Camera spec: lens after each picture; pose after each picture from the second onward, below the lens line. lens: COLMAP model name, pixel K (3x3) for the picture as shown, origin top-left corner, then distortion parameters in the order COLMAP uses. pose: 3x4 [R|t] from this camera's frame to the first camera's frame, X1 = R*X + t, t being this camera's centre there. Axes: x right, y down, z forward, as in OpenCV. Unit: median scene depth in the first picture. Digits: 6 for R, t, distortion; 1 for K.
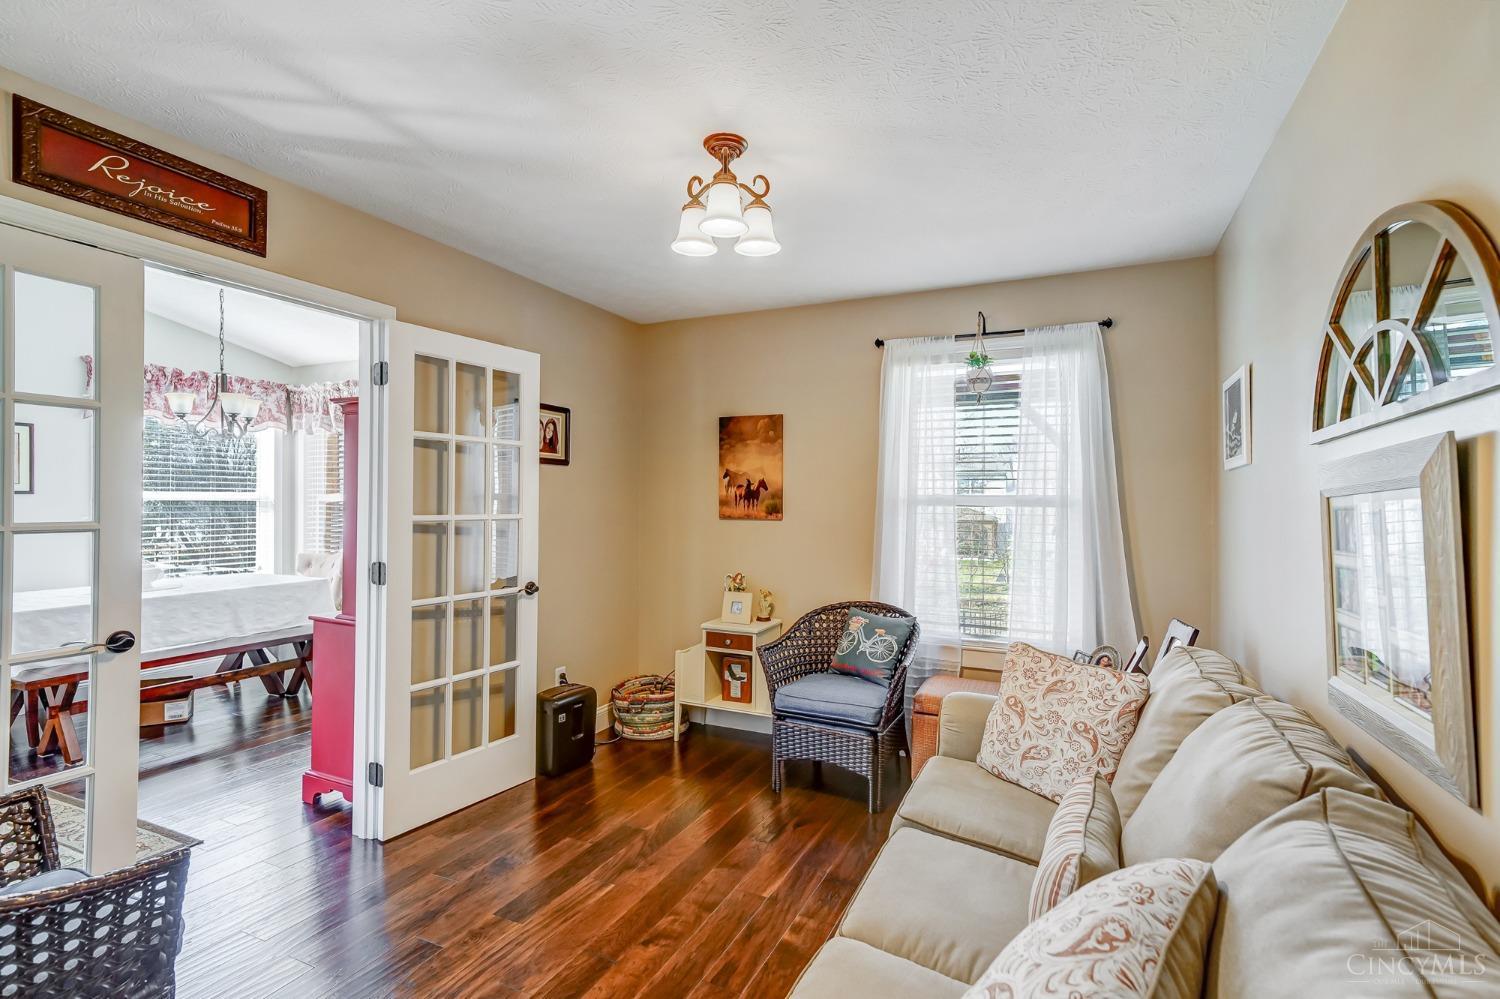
lens RADIAL K [[707.1, 0, 750.0], [0, 707.1, 499.5], [0, 0, 1]] dist [0.017520, -0.000250]
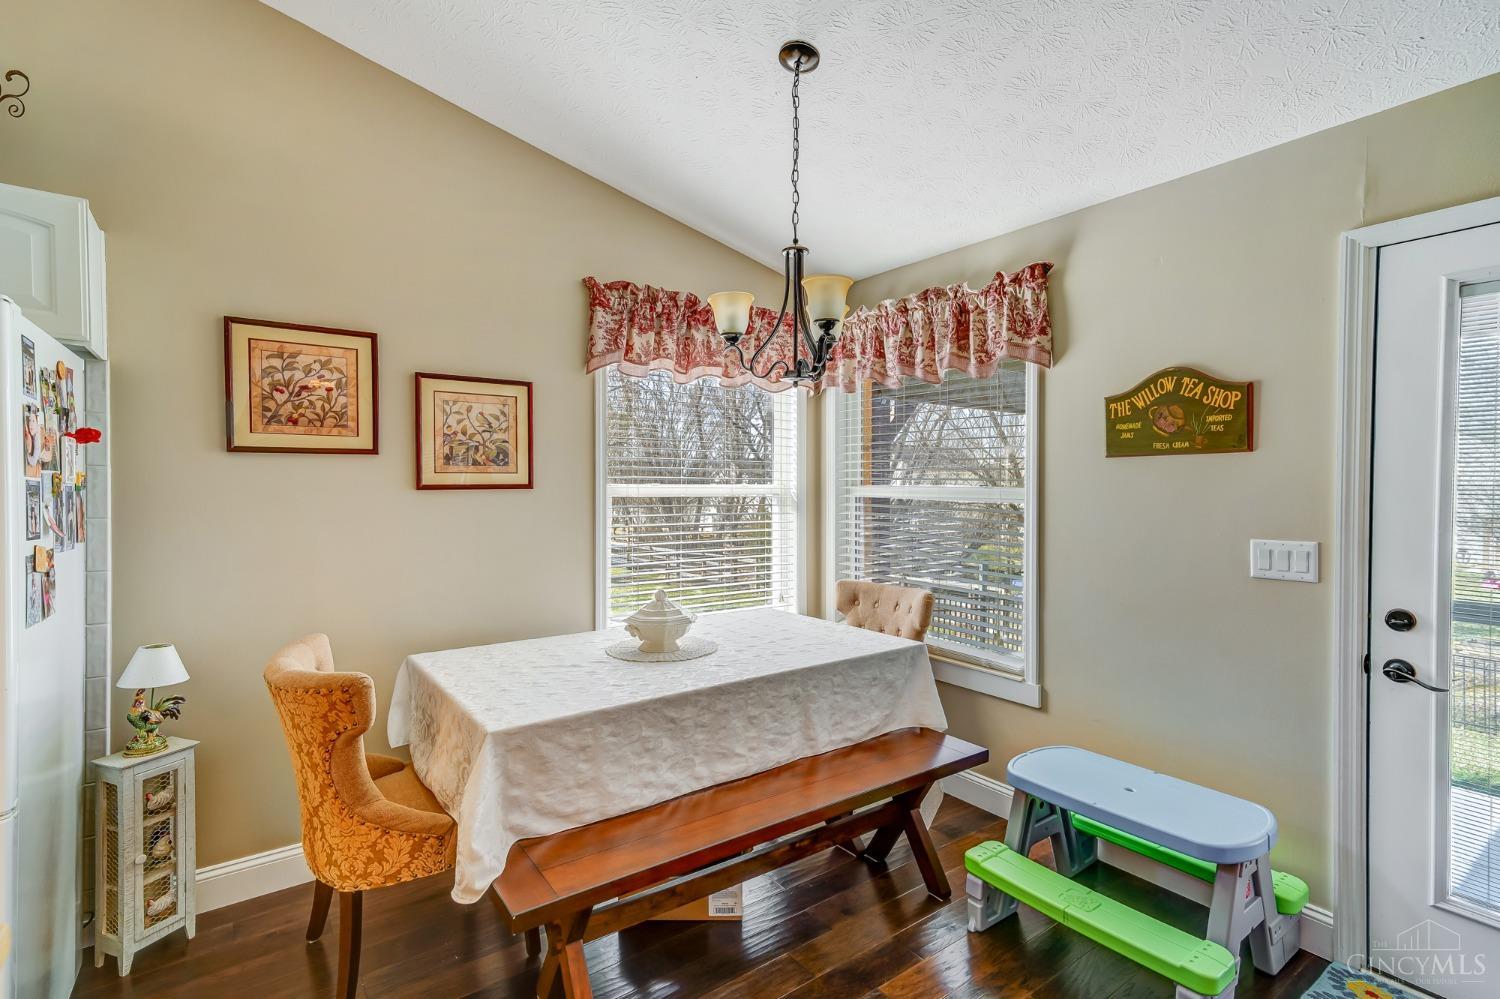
lens RADIAL K [[712.4, 0, 750.0], [0, 712.4, 499.5], [0, 0, 1]] dist [0.012984, 0.000076]
pose [[0.877522, 0.006011, -0.479499, -0.450073], [0.000880, 0.999900, 0.014147, -0.005774], [0.479536, -0.012836, 0.877428, 0.462698]]
